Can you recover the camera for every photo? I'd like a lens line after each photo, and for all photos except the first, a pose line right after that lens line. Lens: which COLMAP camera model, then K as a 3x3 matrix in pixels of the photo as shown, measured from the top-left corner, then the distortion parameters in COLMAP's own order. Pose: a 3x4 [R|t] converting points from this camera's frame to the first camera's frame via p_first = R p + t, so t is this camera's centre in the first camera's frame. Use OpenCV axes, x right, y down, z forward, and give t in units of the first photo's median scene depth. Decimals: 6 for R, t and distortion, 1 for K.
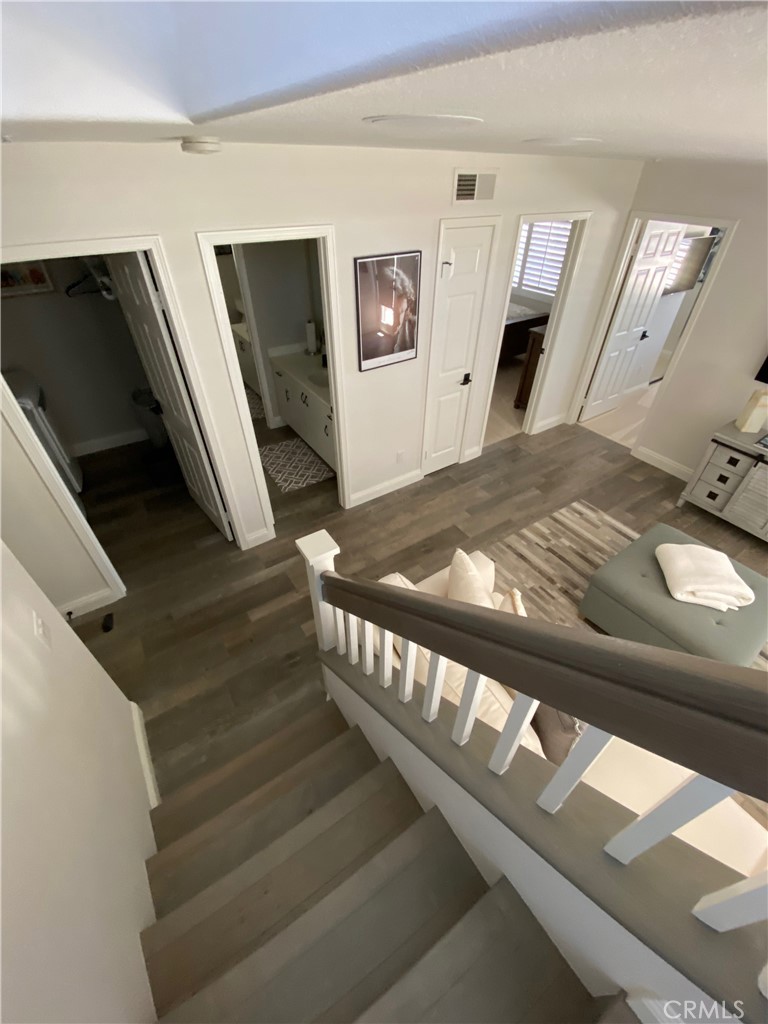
lens RADIAL K [[412.7, 0, 384.5], [0, 412.7, 507.9], [0, 0, 1]] dist [0.025651, -0.023111]
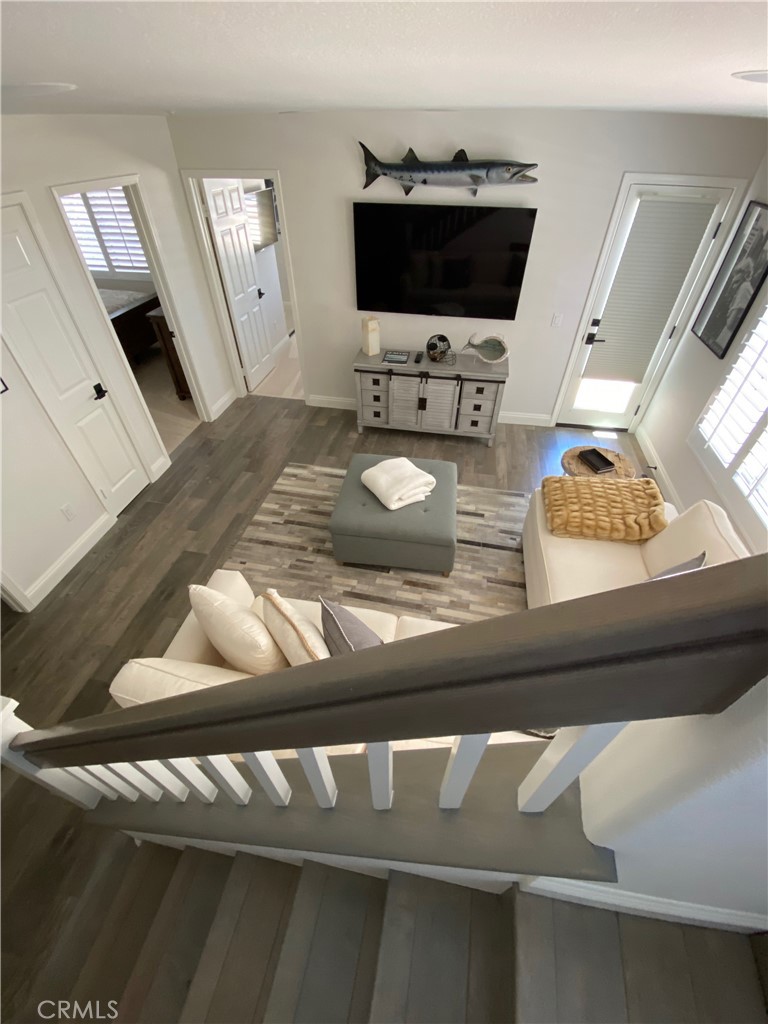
lens RADIAL K [[411.4, 0, 383.9], [0, 411.4, 509.5], [0, 0, 1]] dist [0.044849, -0.039653]
pose [[0.702130, -0.484046, 0.522219, 0.052162], [0.453790, 0.869358, 0.195682, -0.014107], [-0.548714, 0.099583, 0.830058, 0.032458]]
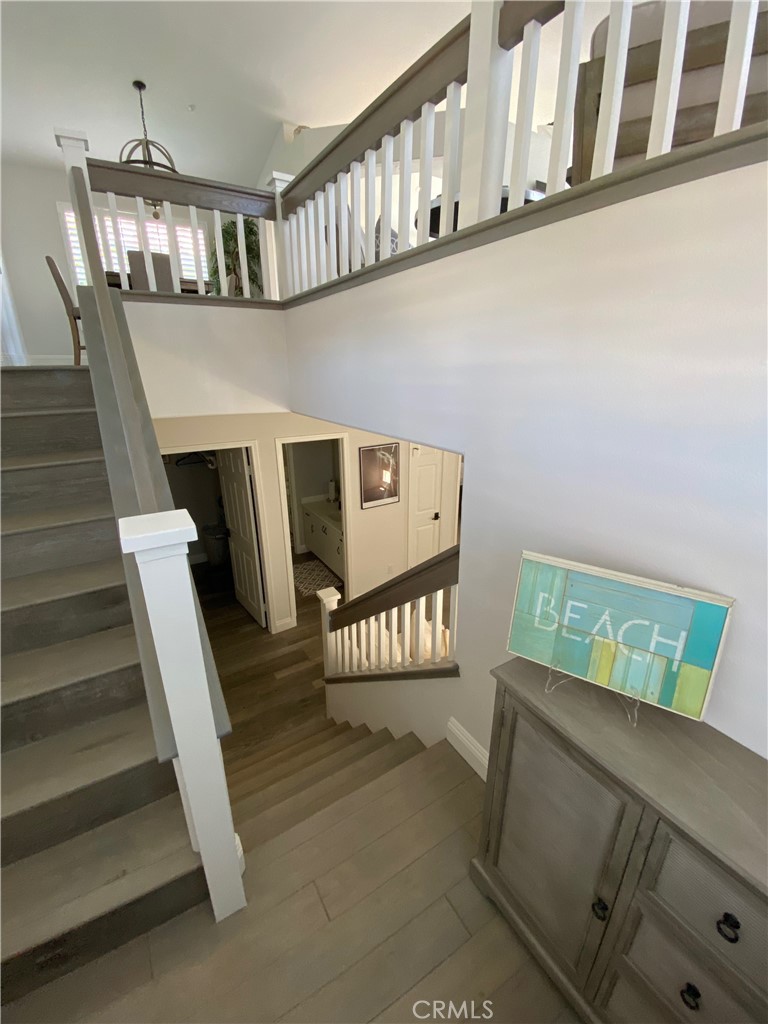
lens RADIAL K [[413.1, 0, 388.5], [0, 413.1, 493.2], [0, 0, 1]] dist [0.000094, -0.000005]
pose [[0.999676, -0.003281, -0.025260, 0.070759], [-0.006626, 0.924043, -0.382231, 0.180779], [0.024595, 0.382274, 0.923722, -0.398263]]
